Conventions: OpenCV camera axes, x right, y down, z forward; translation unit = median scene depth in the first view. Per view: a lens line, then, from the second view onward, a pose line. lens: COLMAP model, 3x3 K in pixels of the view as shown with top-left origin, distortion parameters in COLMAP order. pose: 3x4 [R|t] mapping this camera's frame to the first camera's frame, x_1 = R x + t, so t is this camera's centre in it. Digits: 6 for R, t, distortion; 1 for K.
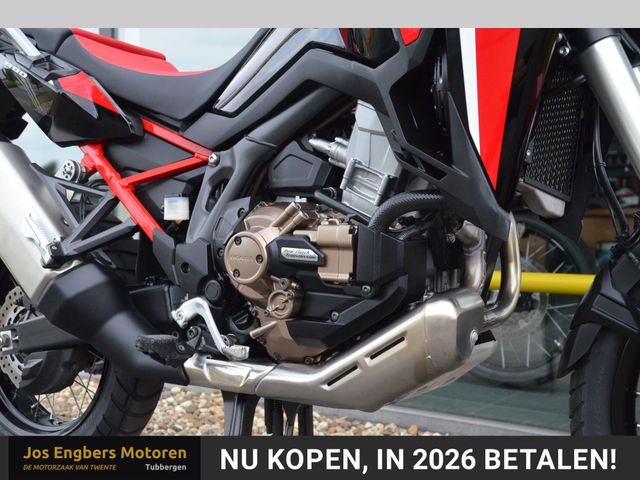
lens RADIAL K [[785.1, 0, 346.4], [0, 785.1, 259.0], [0, 0, 1]] dist [0.107071, 0.000000]
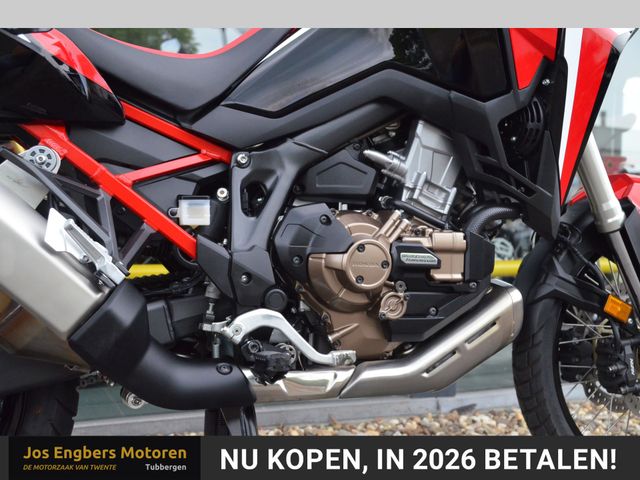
lens RADIAL K [[832.6, 0, 314.5], [0, 832.6, 254.2], [0, 0, 1]] dist [0.134909, 0.000000]
pose [[0.596181, -0.039844, 0.801861, -1.023639], [0.022817, 0.999205, 0.032685, -0.050823], [-0.802526, -0.001191, 0.596616, 0.390236]]
